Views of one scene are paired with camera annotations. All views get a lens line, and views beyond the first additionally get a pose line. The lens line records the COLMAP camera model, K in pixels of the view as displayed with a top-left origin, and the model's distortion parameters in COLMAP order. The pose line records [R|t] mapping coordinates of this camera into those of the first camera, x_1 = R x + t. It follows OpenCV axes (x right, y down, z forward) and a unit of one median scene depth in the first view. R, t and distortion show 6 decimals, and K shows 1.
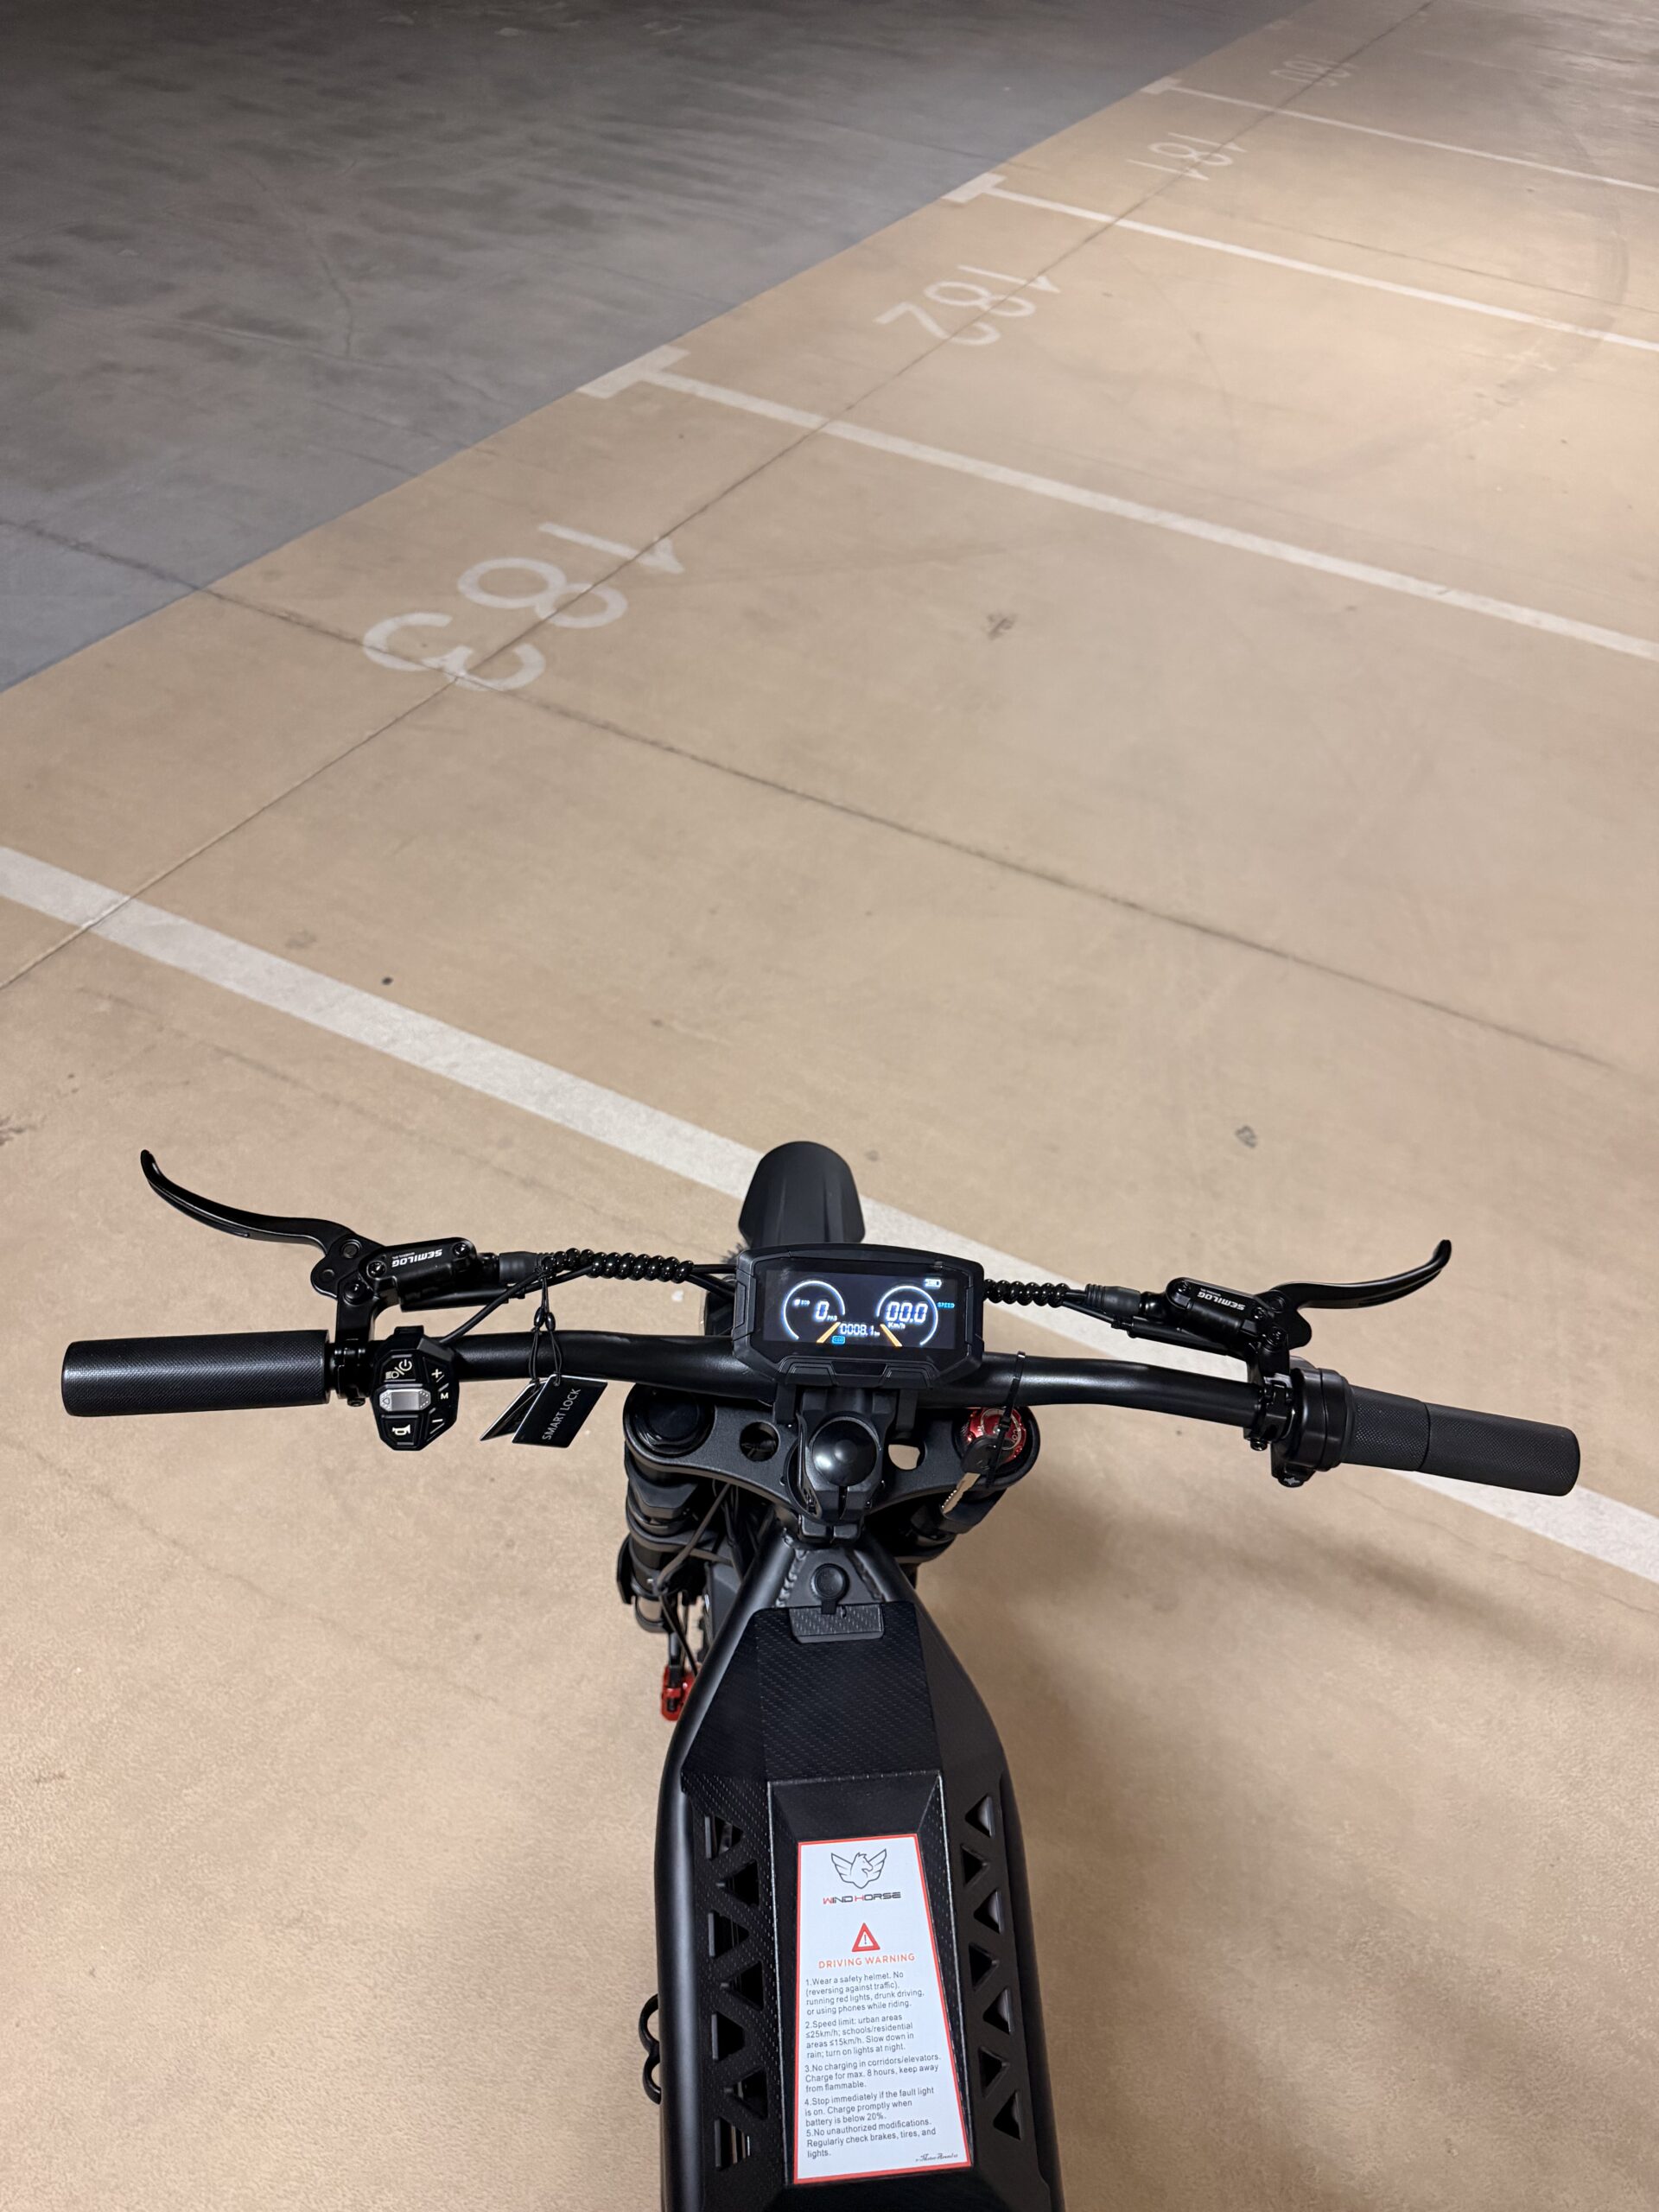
lens RADIAL K [[1663.2, 0, 830.5], [0, 1663.2, 1134.5], [0, 0, 1]] dist [0.111843, -0.141521]
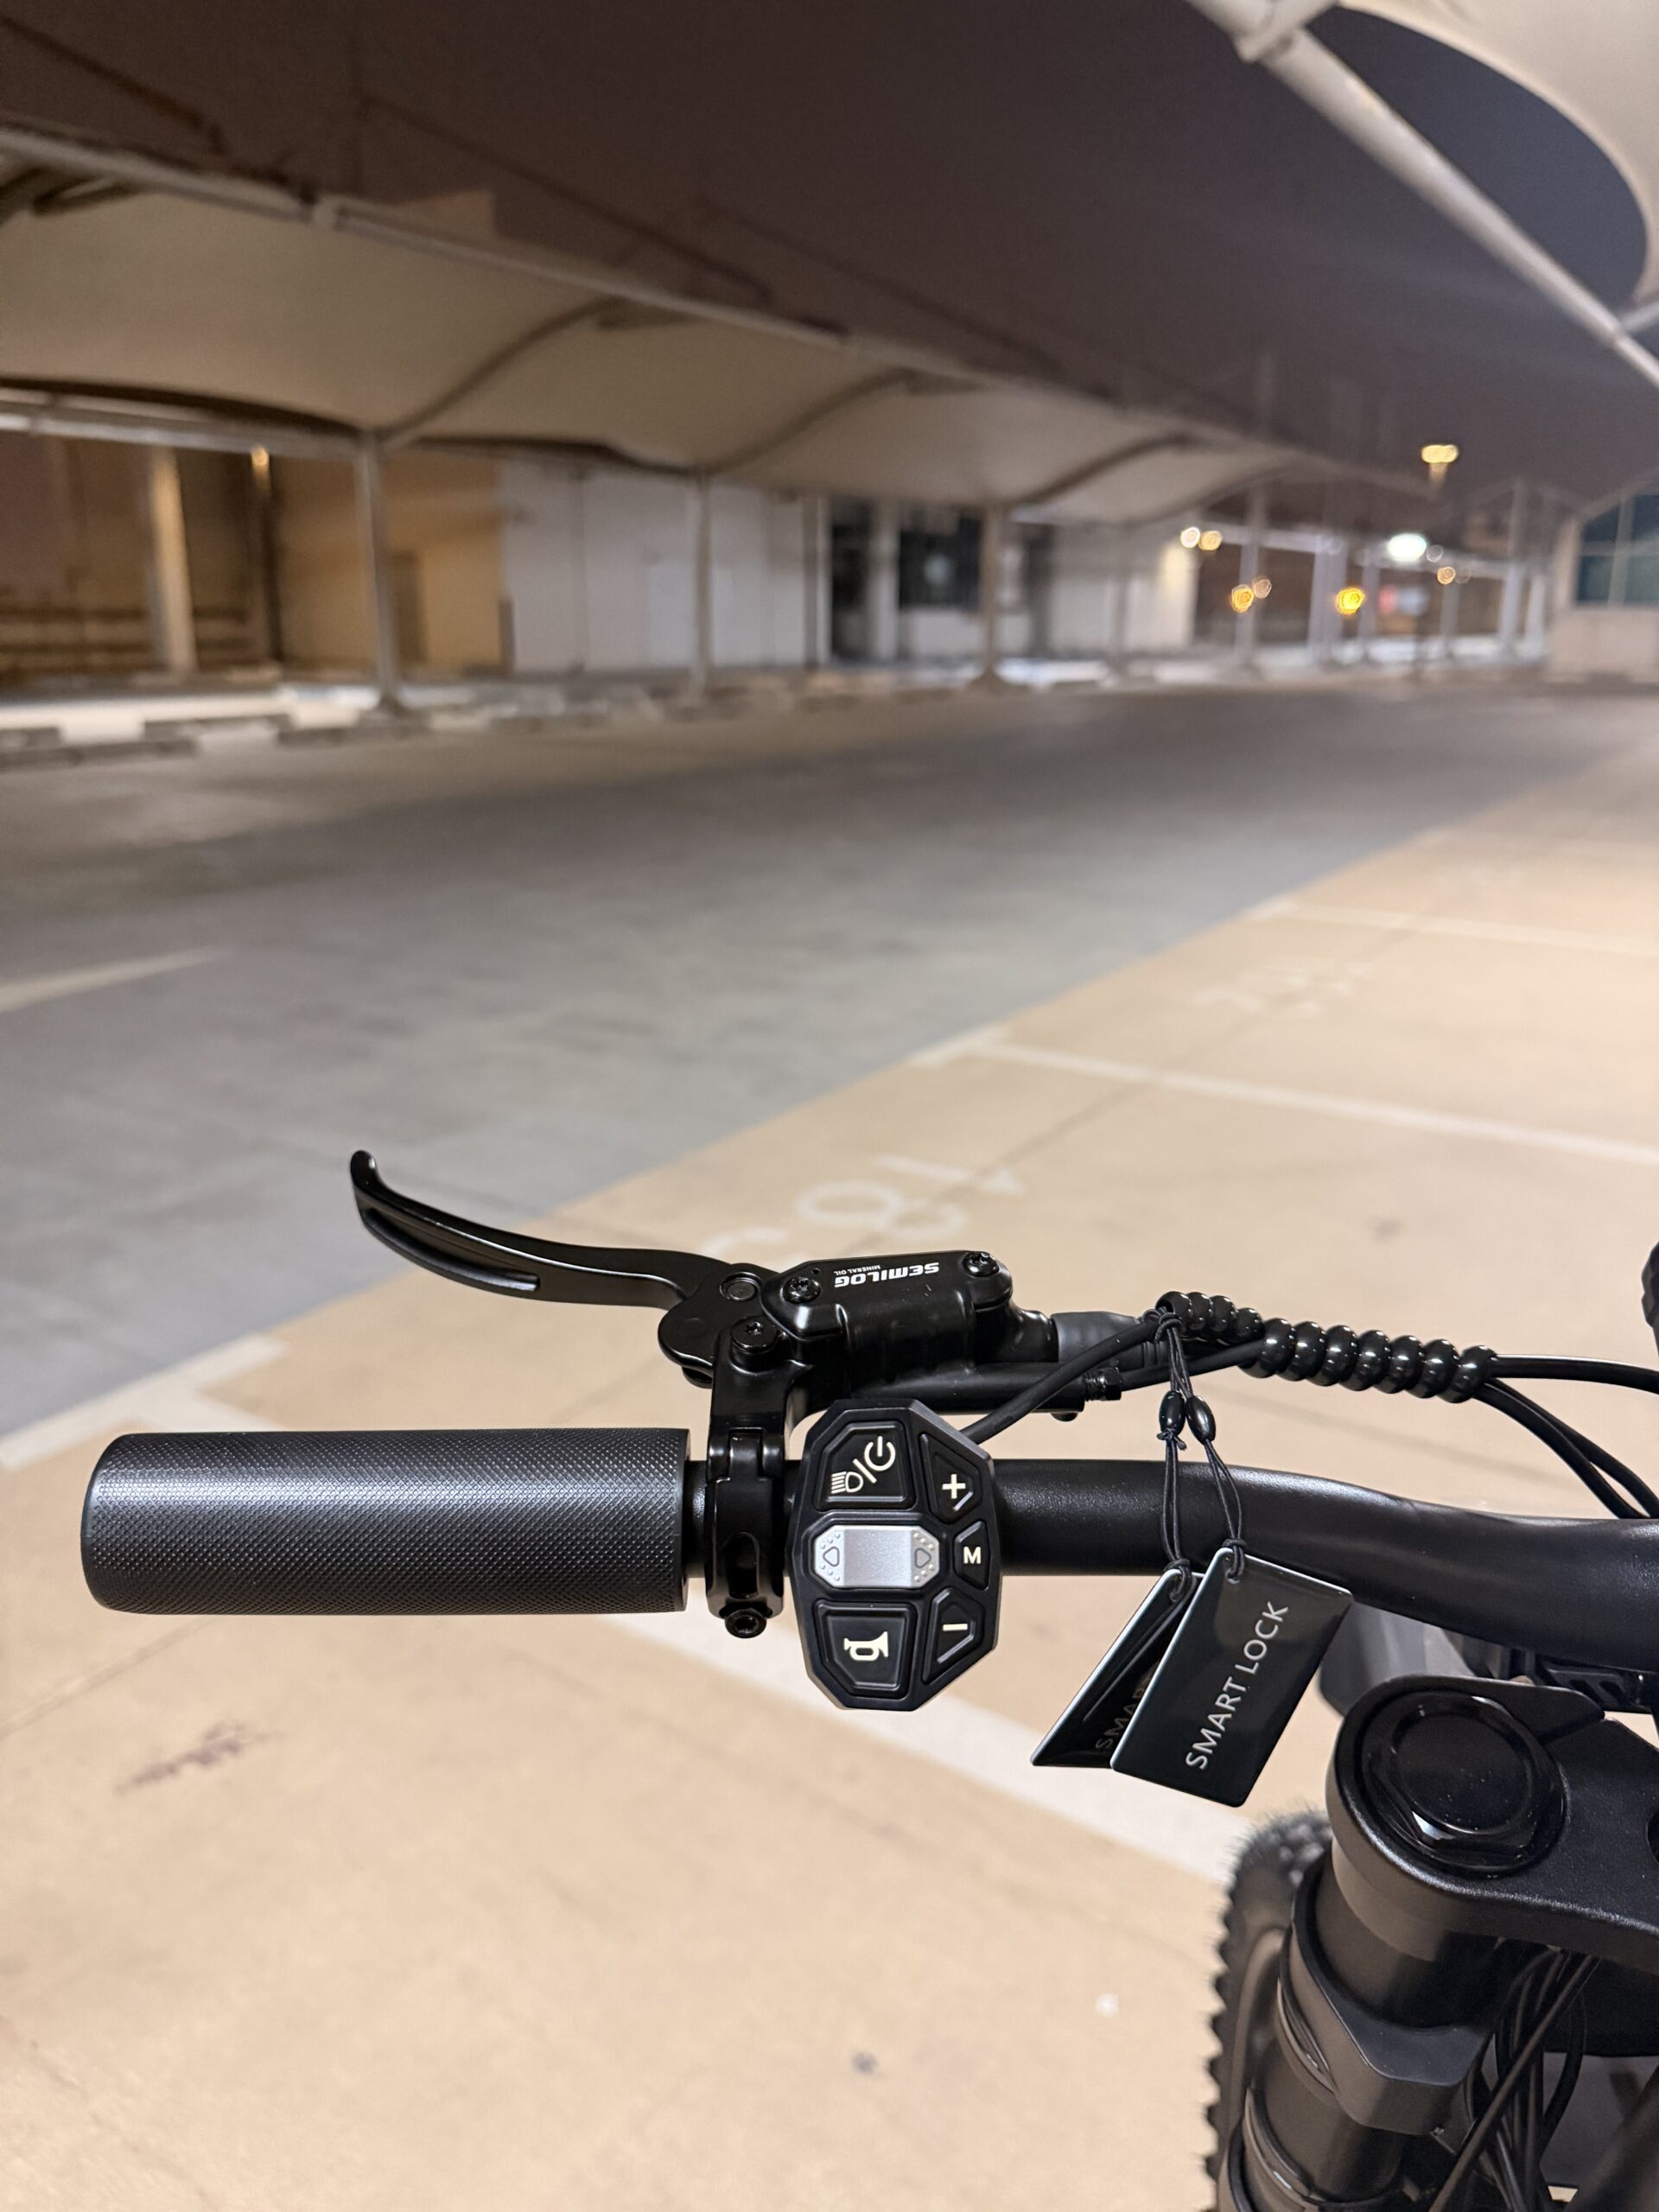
lens RADIAL K [[1663.2, 0, 830.5], [0, 1663.2, 1134.5], [0, 0, 1]] dist [0.111843, -0.141521]
pose [[0.985401, -0.063173, -0.158093, -0.067937], [-0.014038, 0.895296, -0.445251, 0.084714], [0.169668, 0.440970, 0.881339, 0.210981]]
